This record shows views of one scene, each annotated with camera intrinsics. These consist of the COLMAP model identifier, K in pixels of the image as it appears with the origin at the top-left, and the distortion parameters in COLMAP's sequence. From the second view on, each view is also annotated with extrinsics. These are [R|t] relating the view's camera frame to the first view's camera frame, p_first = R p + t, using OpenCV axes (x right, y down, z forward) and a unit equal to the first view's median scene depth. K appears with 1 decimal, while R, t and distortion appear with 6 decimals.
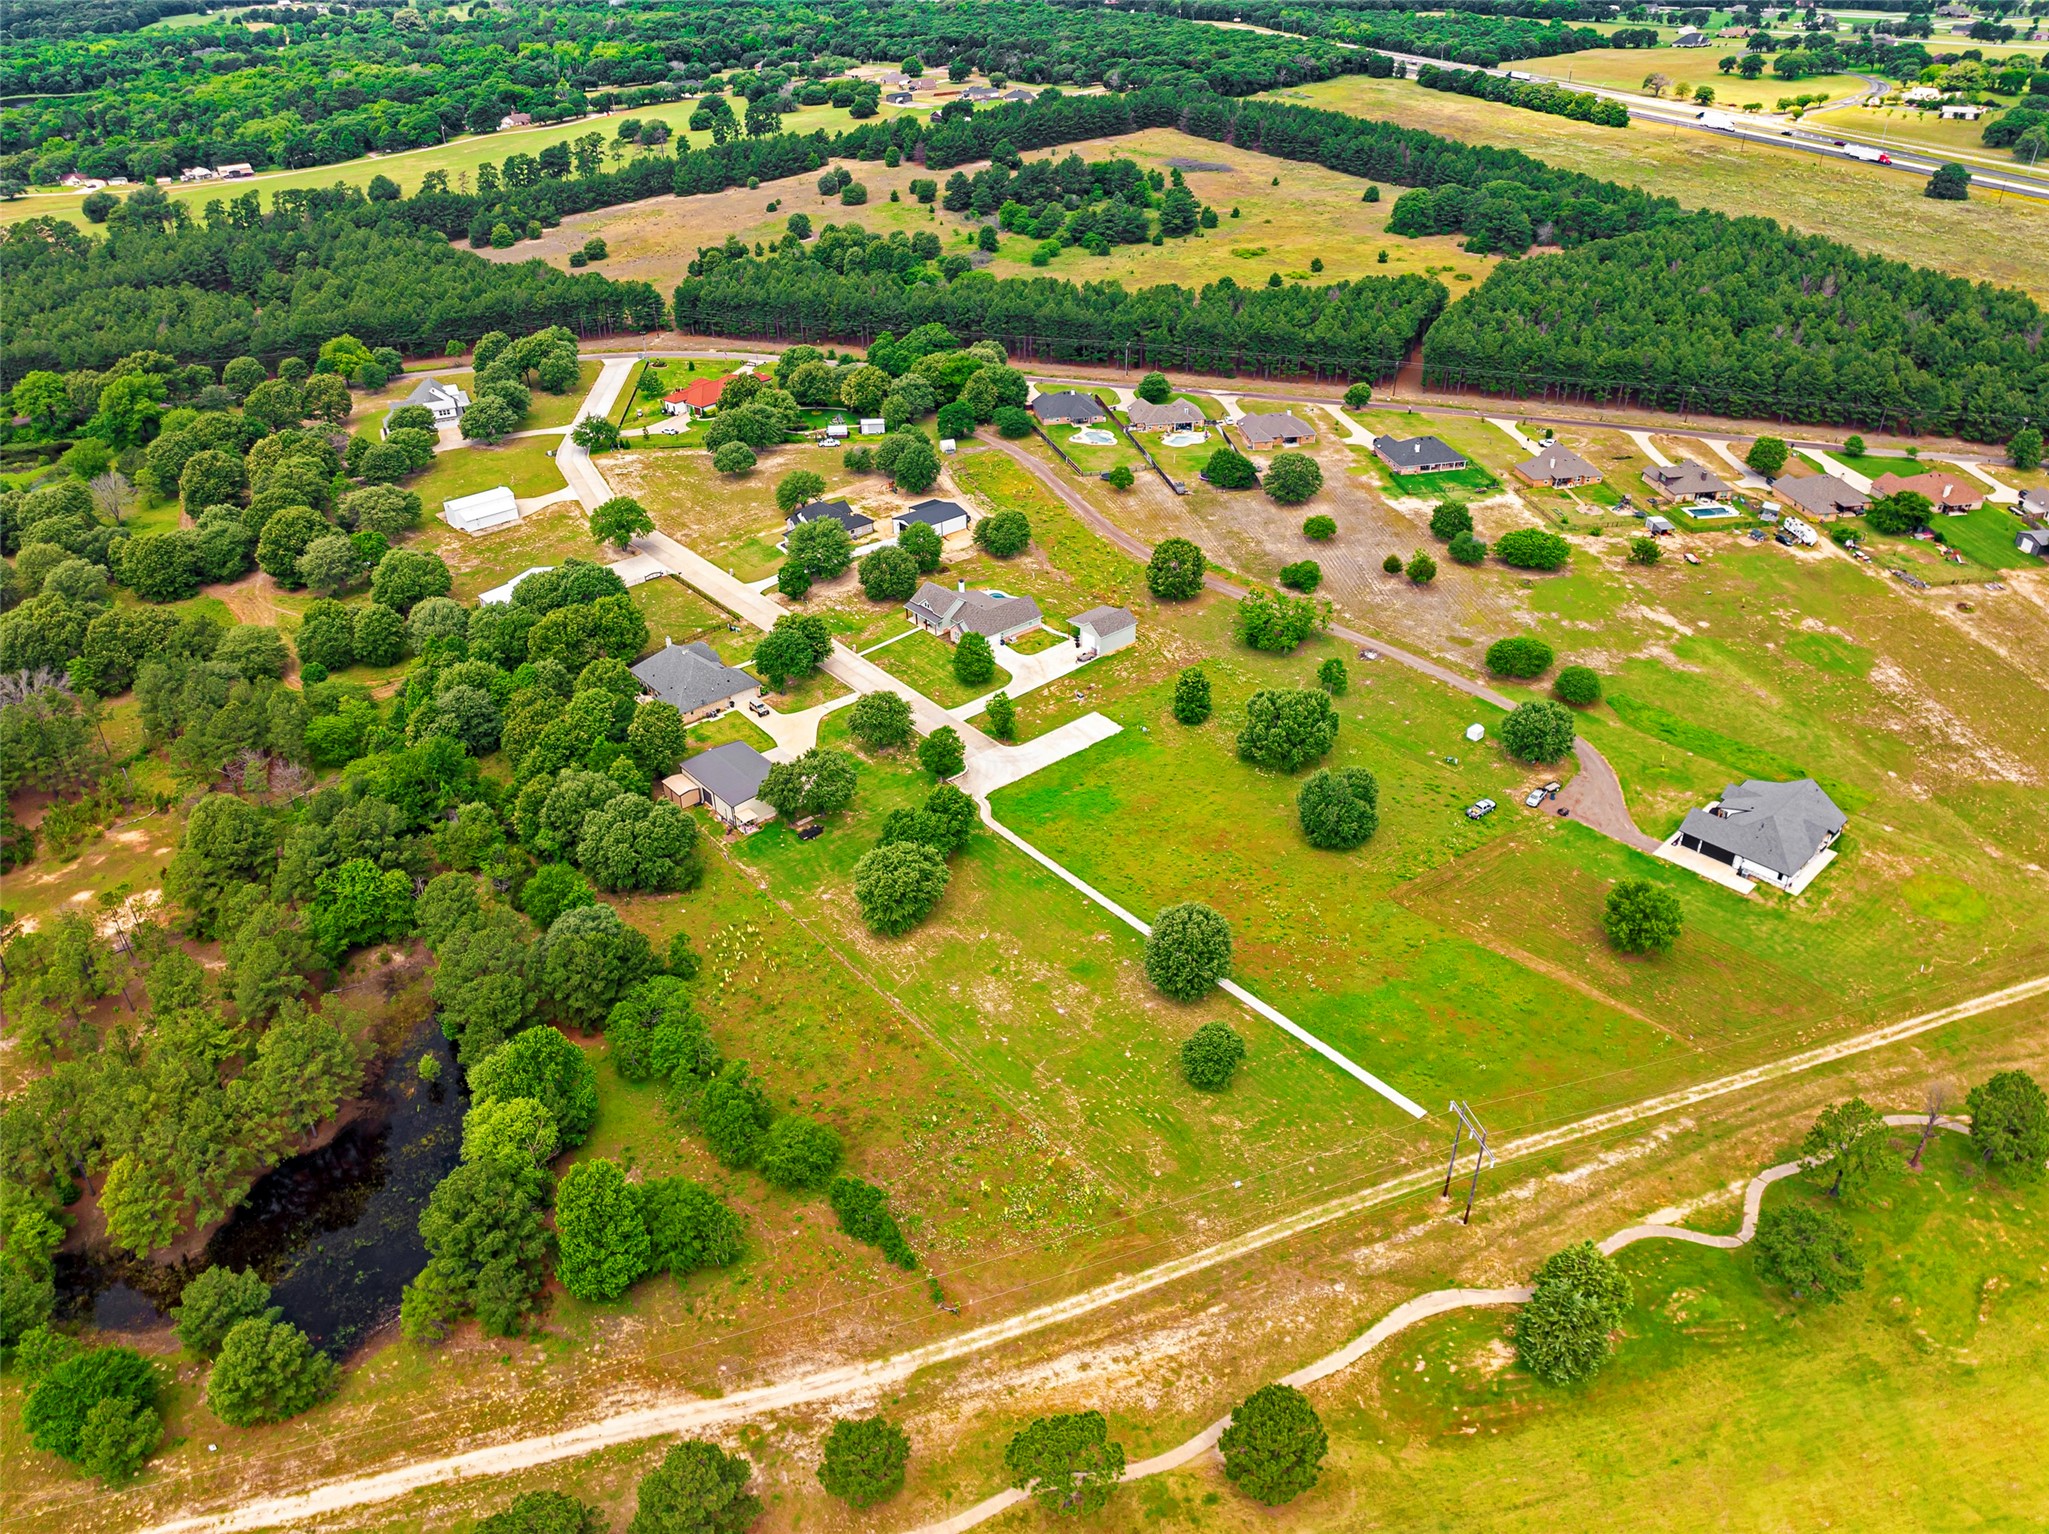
lens RADIAL K [[1506.4, 0, 1024.5], [0, 1506.4, 767.0], [0, 0, 1]] dist [-0.046937, 0.005887]
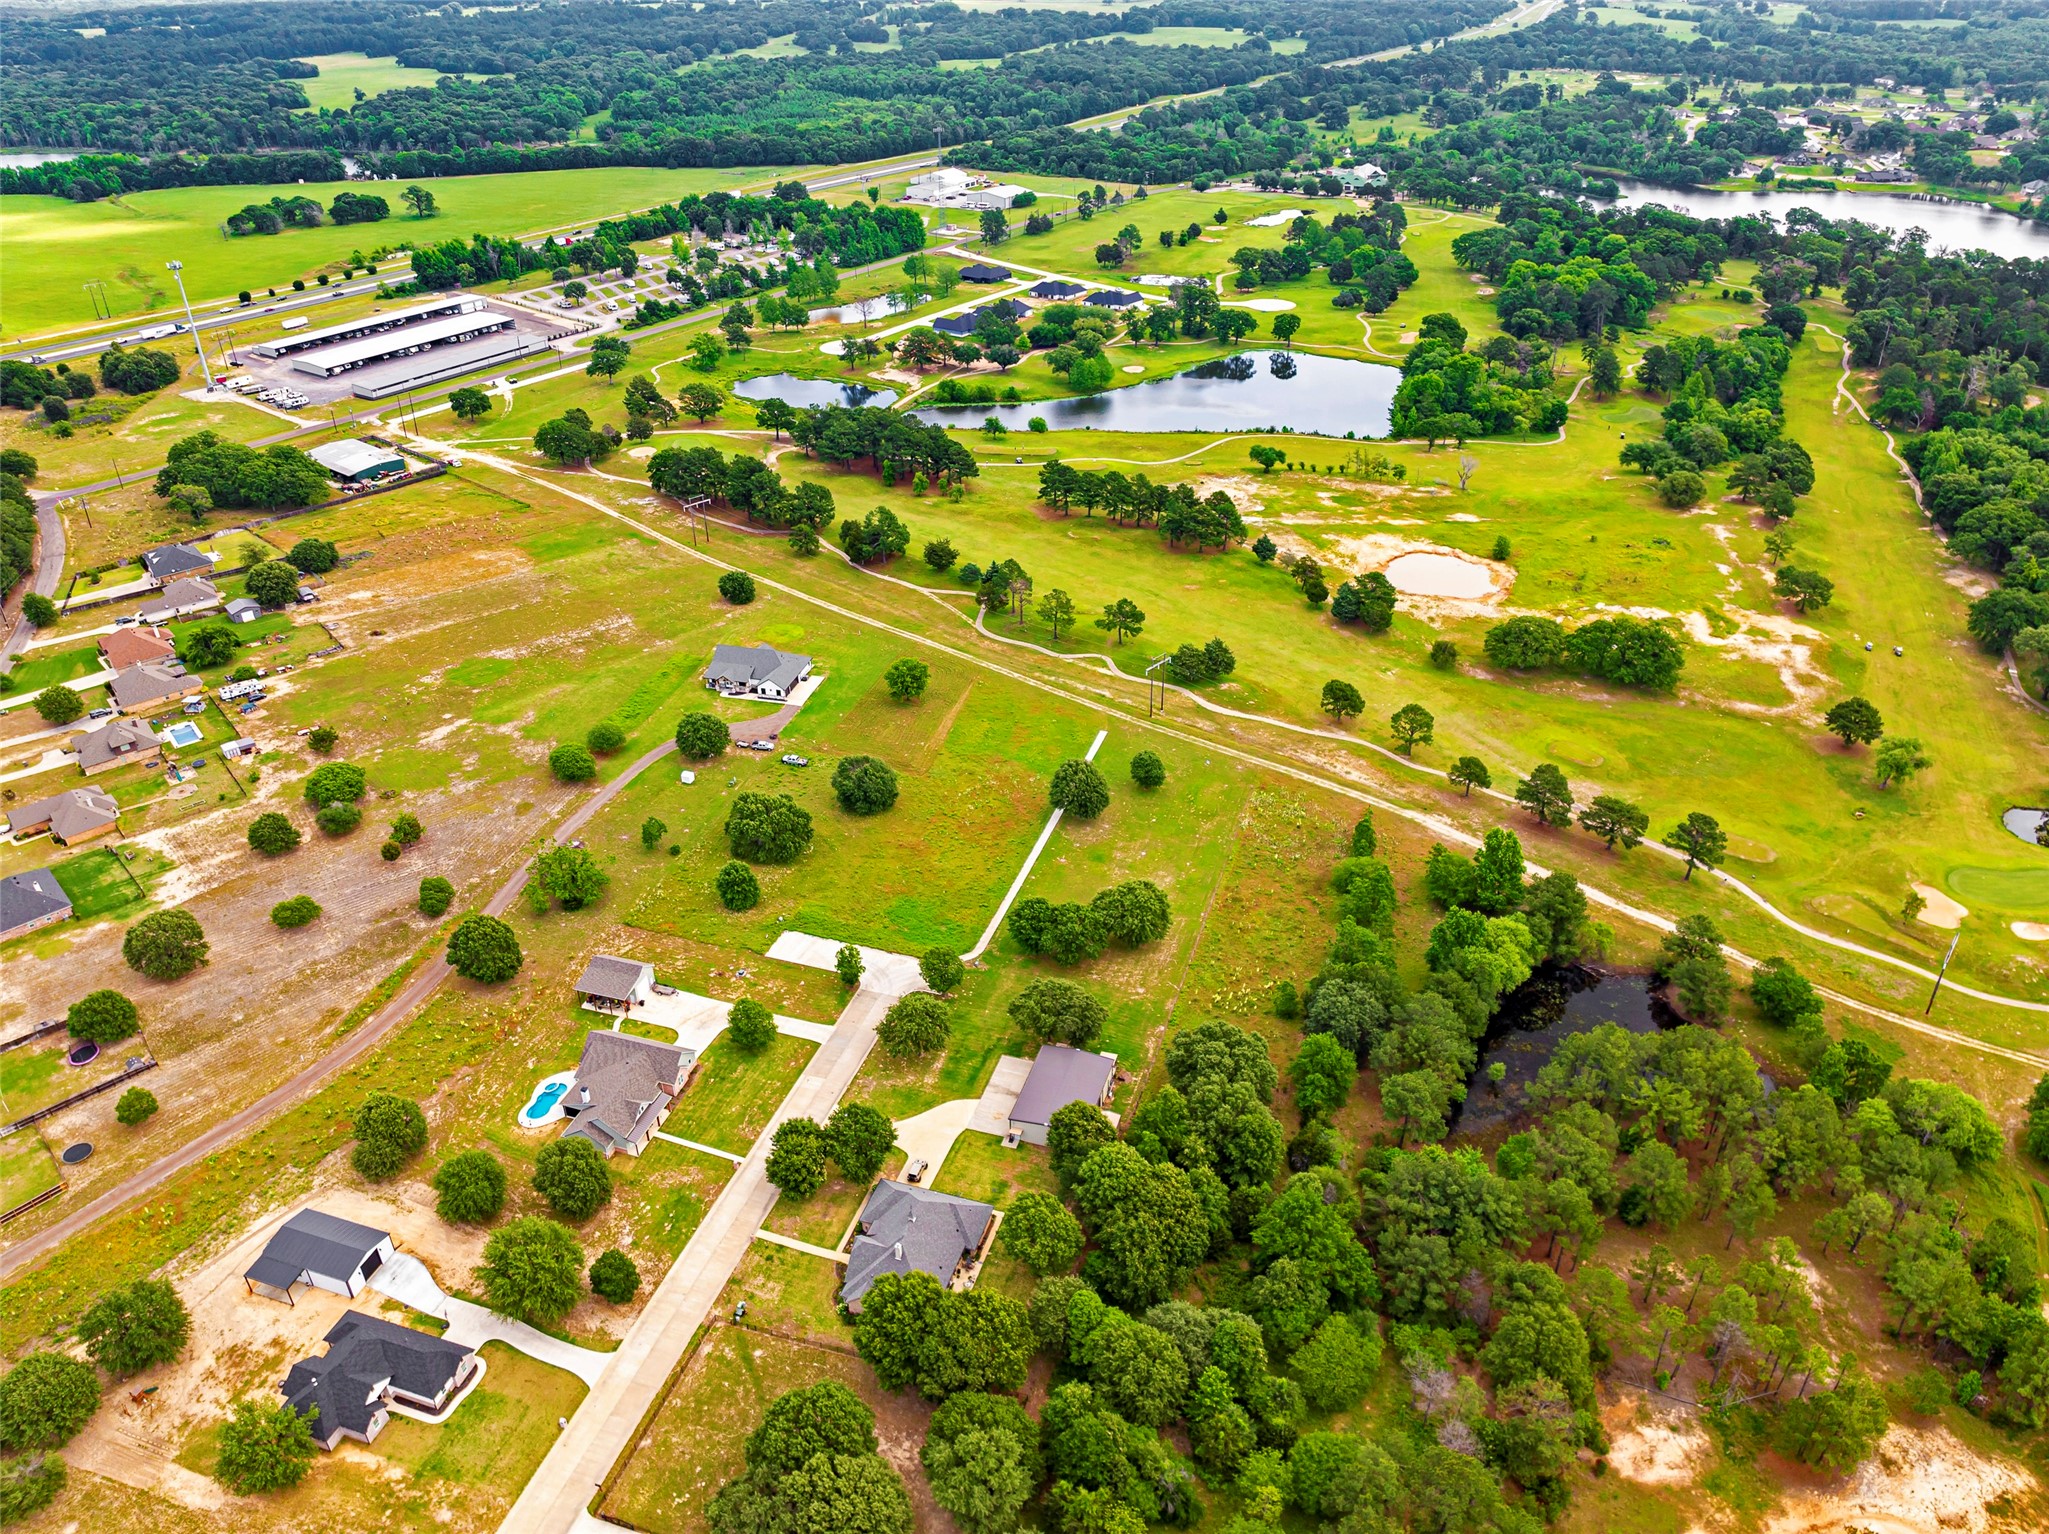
lens RADIAL K [[1447.2, 0, 1028.4], [0, 1447.2, 757.6], [0, 0, 1]] dist [-0.047599, 0.018533]
pose [[-0.529370, -0.414366, 0.740316, -0.655867], [0.460705, 0.592340, 0.660972, -0.624797], [-0.712403, 0.690966, -0.122666, 0.840791]]
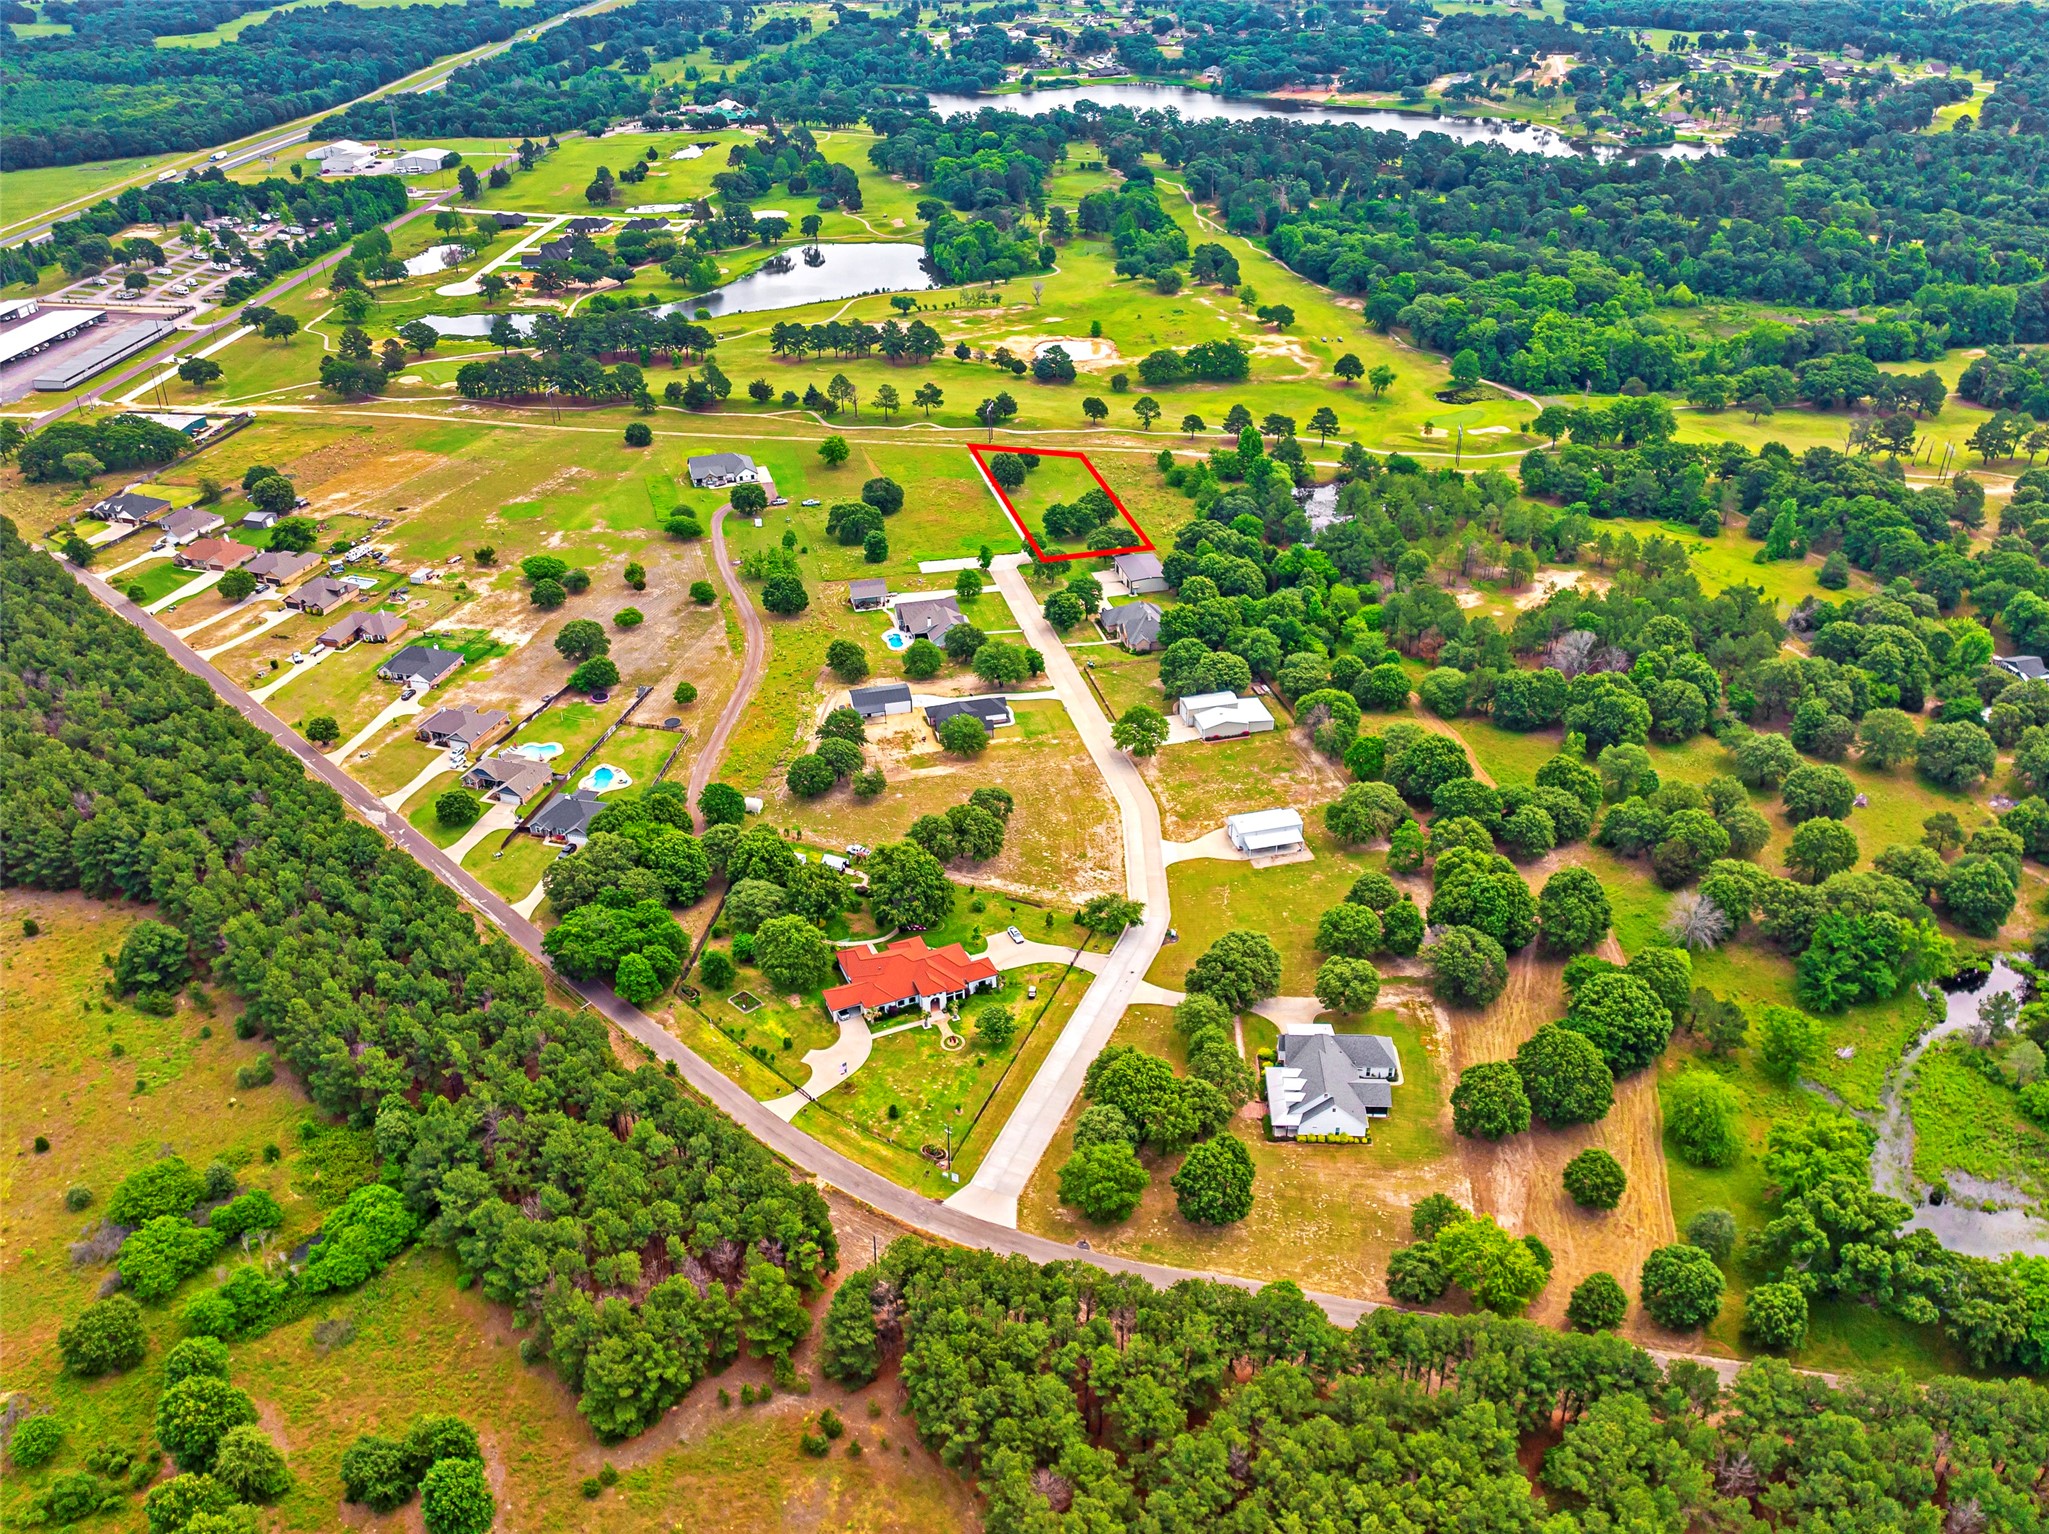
lens RADIAL K [[1603.6, 0, 1028.2], [0, 1603.6, 688.2], [0, 0, 1]] dist [-0.037042, -0.003558]
pose [[-0.894380, -0.192931, 0.403562, -0.738491], [0.253758, 0.524131, 0.812954, -1.278642], [-0.368363, 0.829497, -0.419815, 1.678729]]
